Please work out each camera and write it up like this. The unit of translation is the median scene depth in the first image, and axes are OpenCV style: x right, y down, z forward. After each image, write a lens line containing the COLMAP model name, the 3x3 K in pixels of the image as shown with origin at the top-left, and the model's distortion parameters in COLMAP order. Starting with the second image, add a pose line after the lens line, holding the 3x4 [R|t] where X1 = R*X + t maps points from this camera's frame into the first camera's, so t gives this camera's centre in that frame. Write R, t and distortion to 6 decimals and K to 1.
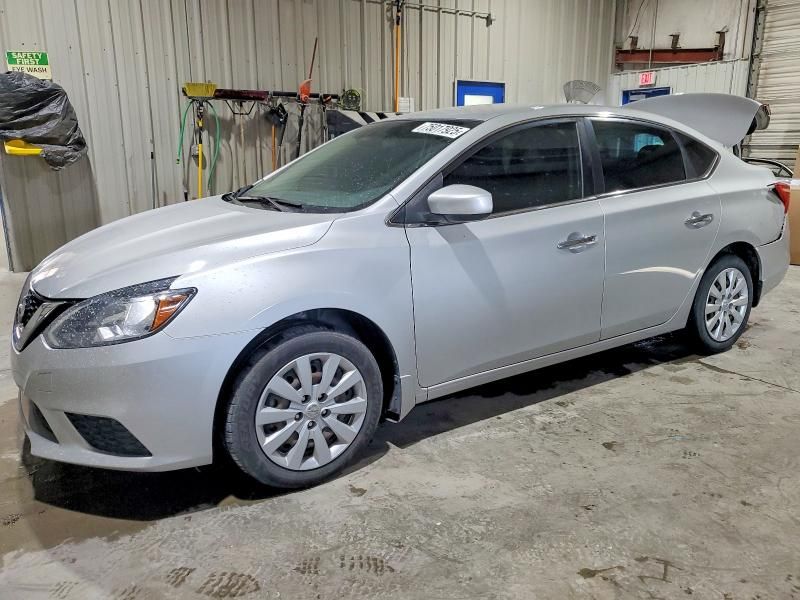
lens RADIAL K [[595.8, 0, 400.0], [0, 595.8, 300.0], [0, 0, 1]] dist [-0.118182, 0.140651]
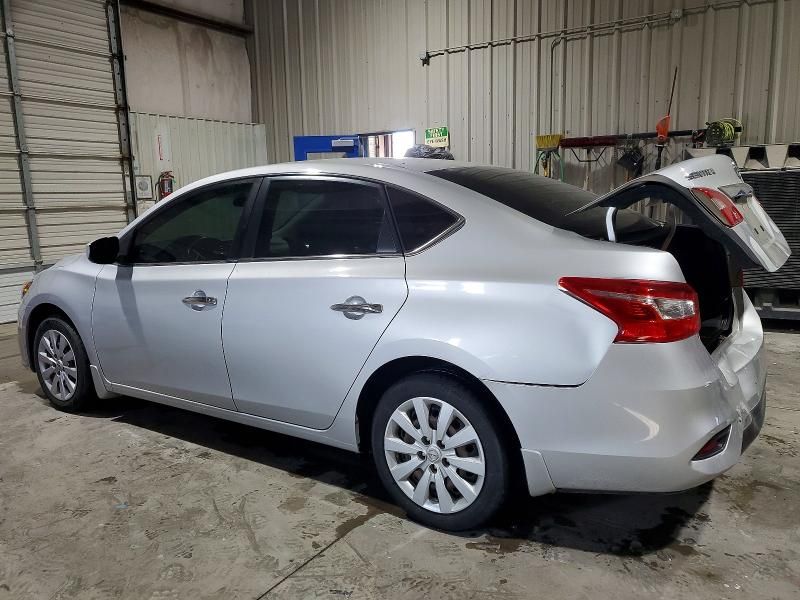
lens RADIAL K [[613.5, 0, 400.0], [0, 613.5, 300.0], [0, 0, 1]] dist [-0.146756, 0.135506]
pose [[0.424230, 0.129282, -0.896278, 0.716216], [-0.198166, 0.979021, 0.047420, -0.107702], [0.883606, 0.157495, 0.440949, 0.446043]]
